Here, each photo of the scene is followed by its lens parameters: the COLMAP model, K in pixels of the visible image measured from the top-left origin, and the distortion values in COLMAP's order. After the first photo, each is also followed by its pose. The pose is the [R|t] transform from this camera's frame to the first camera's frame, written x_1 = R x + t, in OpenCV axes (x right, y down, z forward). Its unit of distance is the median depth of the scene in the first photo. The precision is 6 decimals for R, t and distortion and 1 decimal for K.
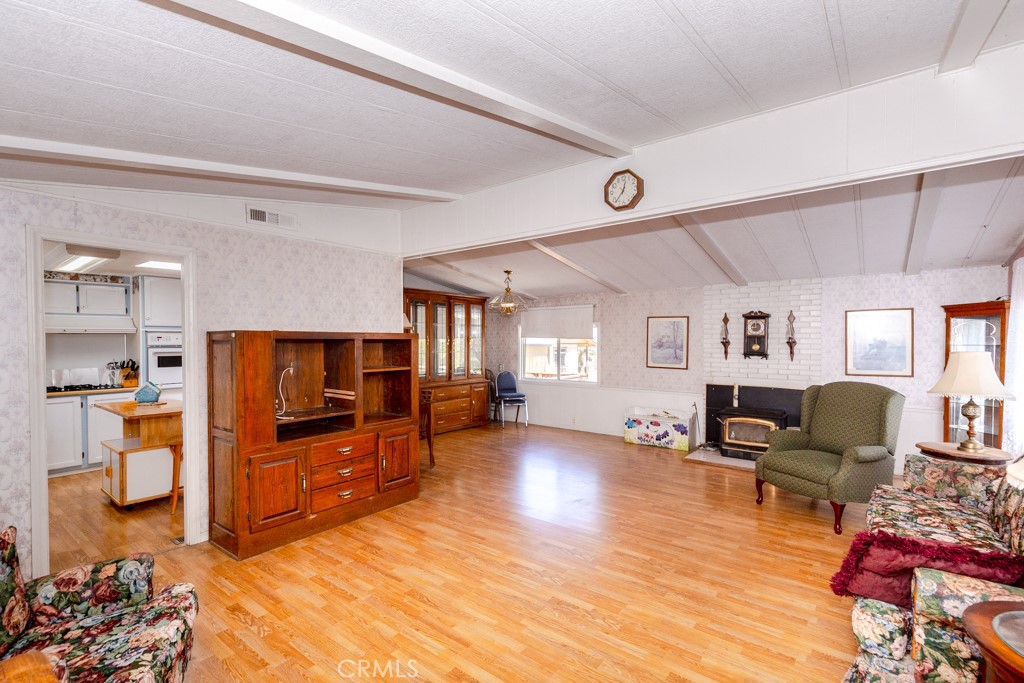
lens RADIAL K [[457.6, 0, 512.0], [0, 457.6, 341.5], [0, 0, 1]] dist [-0.000732, -0.000410]
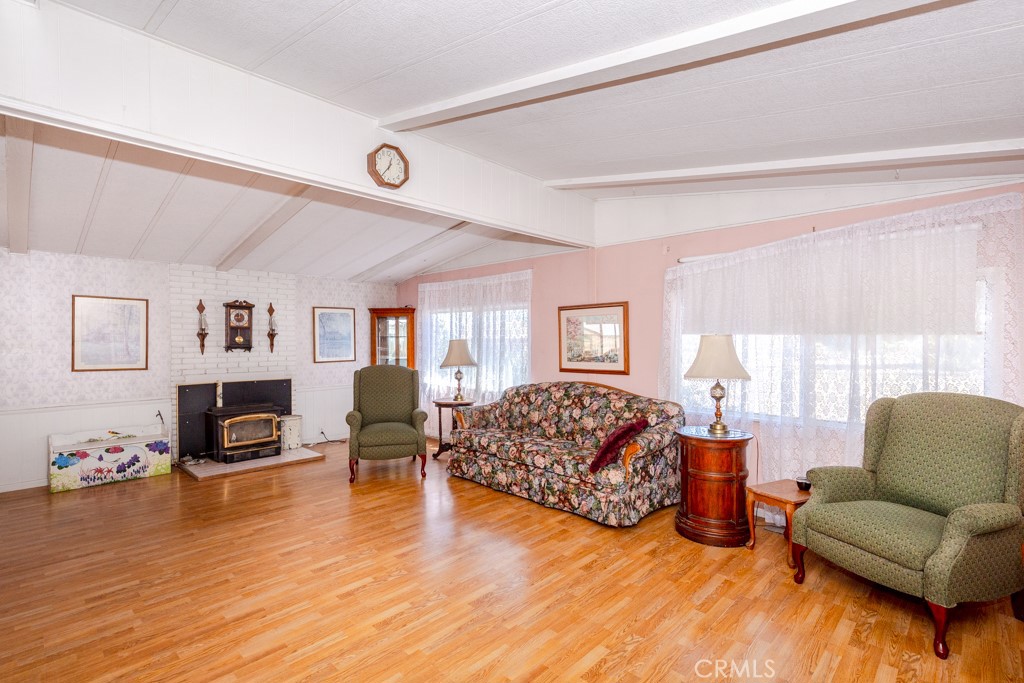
lens RADIAL K [[470.6, 0, 510.8], [0, 470.6, 344.3], [0, 0, 1]] dist [0.016475, -0.001373]
pose [[0.122955, -0.015184, 0.992296, -0.531032], [-0.001512, 0.999879, 0.015488, 0.010147], [-0.992411, -0.003405, 0.122918, 0.500627]]
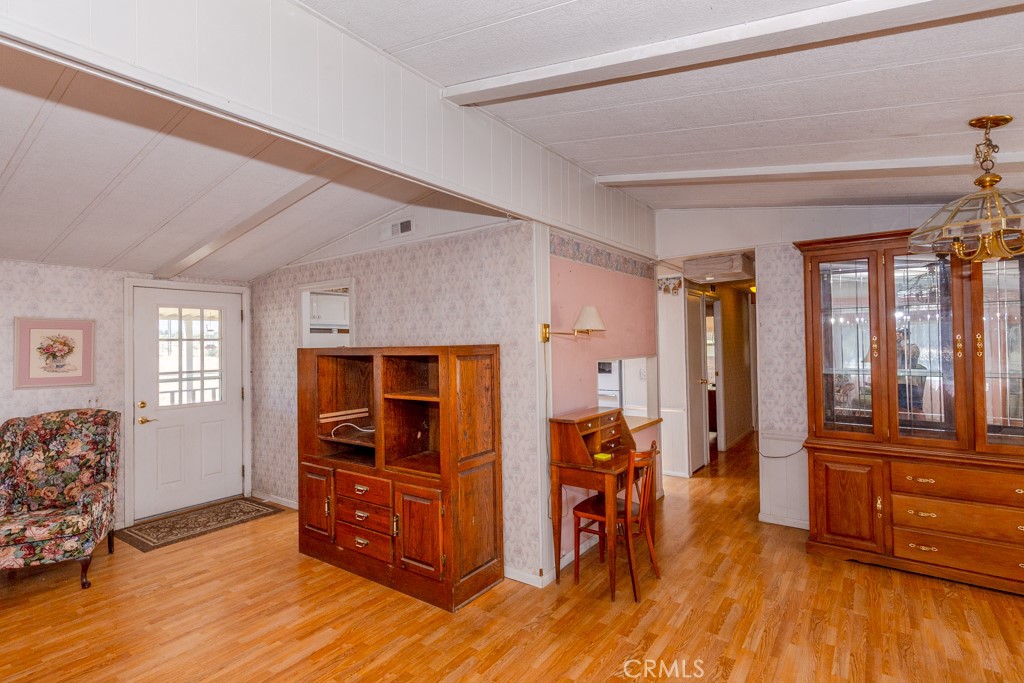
lens RADIAL K [[501.7, 0, 541.0], [0, 501.7, 337.1], [0, 0, 1]] dist [0.006397, -0.000830]
pose [[0.038498, -0.015167, -0.999144, 0.491394], [0.018242, 0.999729, -0.014473, -0.017258], [0.999092, -0.017669, 0.038764, 1.122638]]
